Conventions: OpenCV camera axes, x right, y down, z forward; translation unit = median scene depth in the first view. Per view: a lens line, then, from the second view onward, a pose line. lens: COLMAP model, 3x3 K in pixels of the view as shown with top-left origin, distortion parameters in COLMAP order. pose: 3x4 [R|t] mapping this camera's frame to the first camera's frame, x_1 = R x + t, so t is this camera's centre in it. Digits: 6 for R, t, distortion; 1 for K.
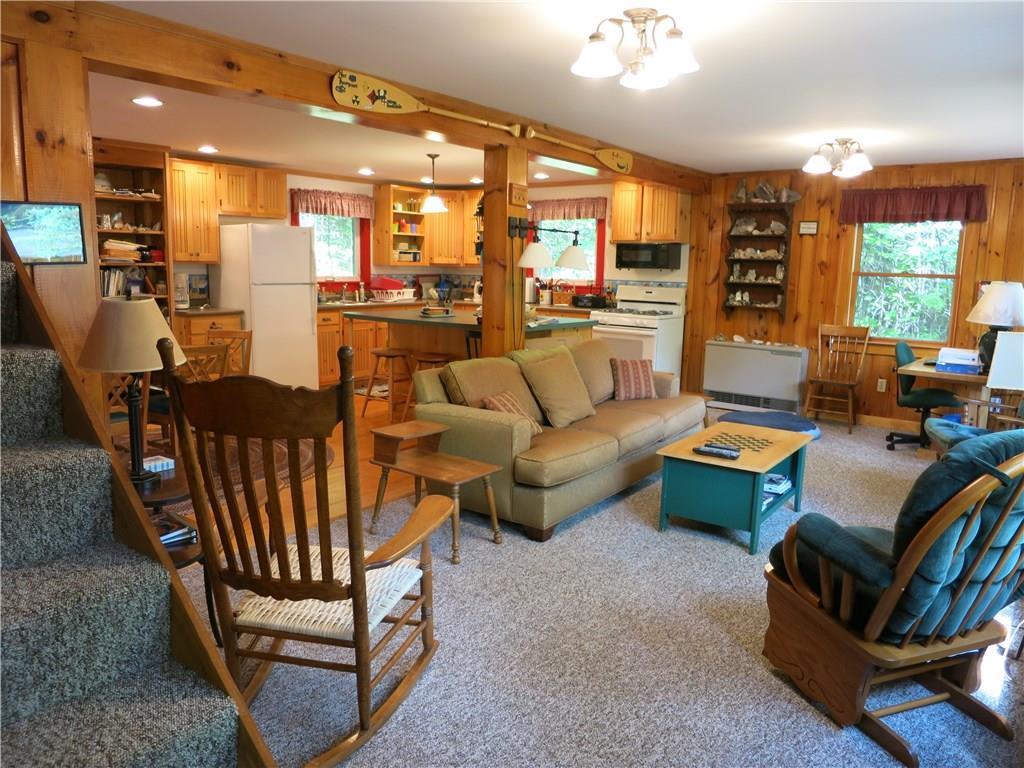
lens RADIAL K [[727.1, 0, 512.0], [0, 727.1, 384.0], [0, 0, 1]] dist [-0.044190, 0.000769]
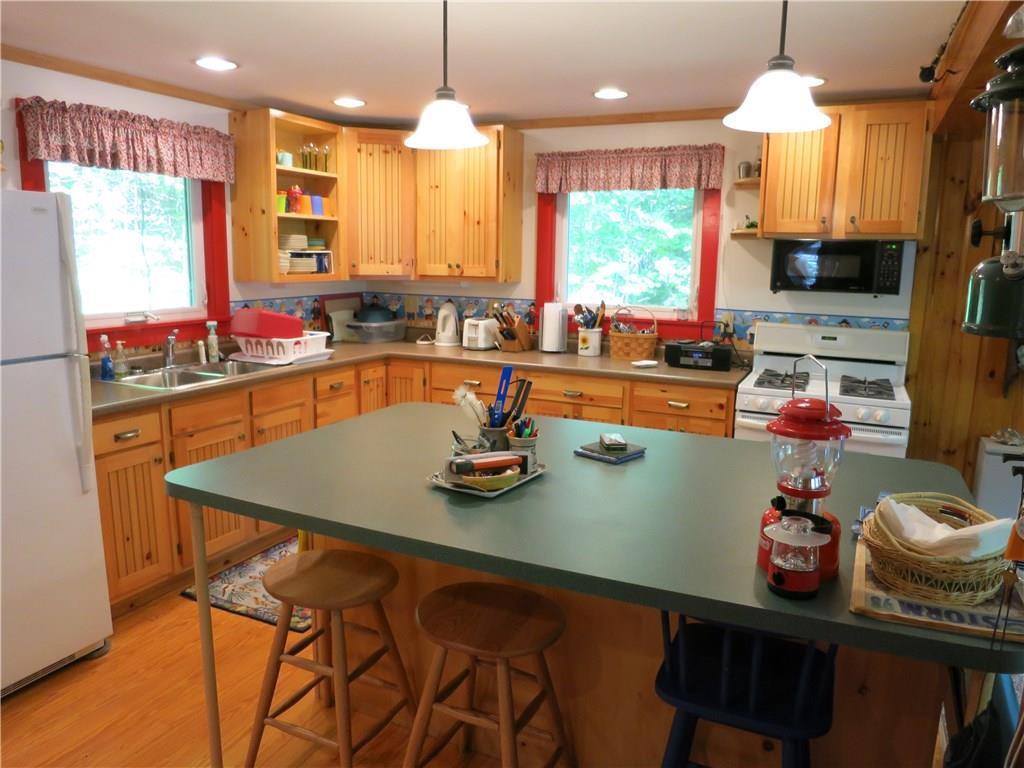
lens RADIAL K [[727.1, 0, 512.0], [0, 727.1, 384.0], [0, 0, 1]] dist [-0.044190, 0.000769]
pose [[0.979330, -0.037867, 0.198693, -0.114690], [0.034328, 0.999185, 0.021227, -0.105376], [-0.199334, -0.013967, 0.979832, 0.522123]]
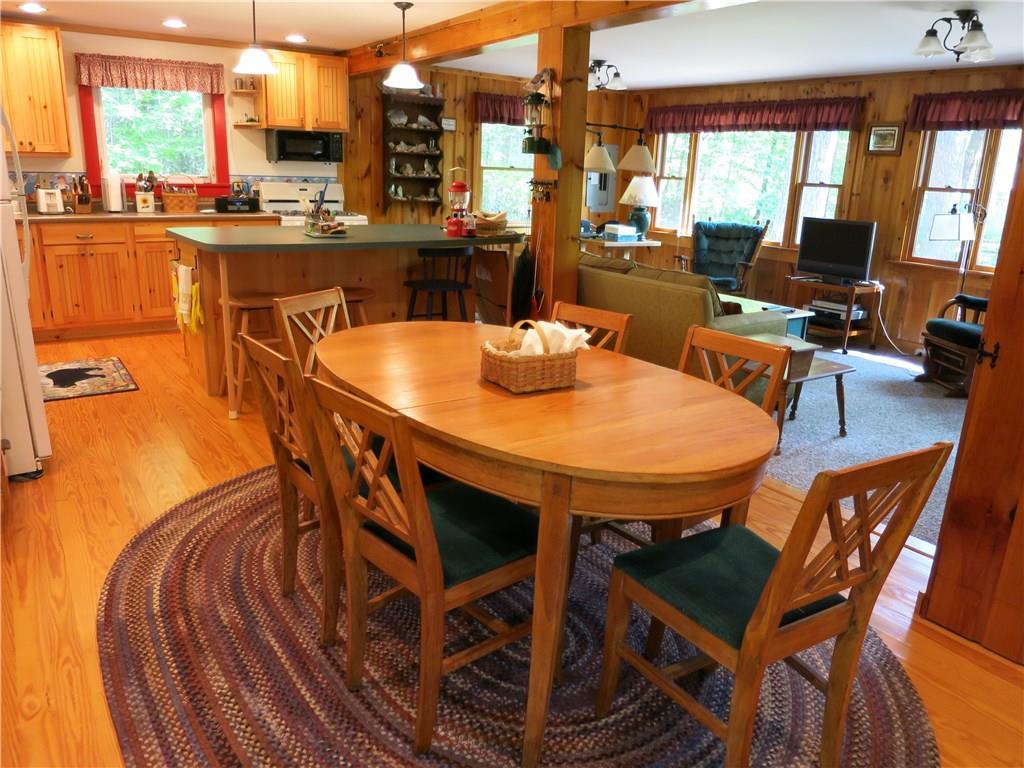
lens RADIAL K [[727.1, 0, 512.0], [0, 727.1, 384.0], [0, 0, 1]] dist [-0.044190, 0.000769]
pose [[0.316821, -0.273819, 0.908101, -0.535054], [0.125081, 0.961122, 0.246167, -0.078985], [-0.940202, 0.035595, 0.338753, 0.452212]]
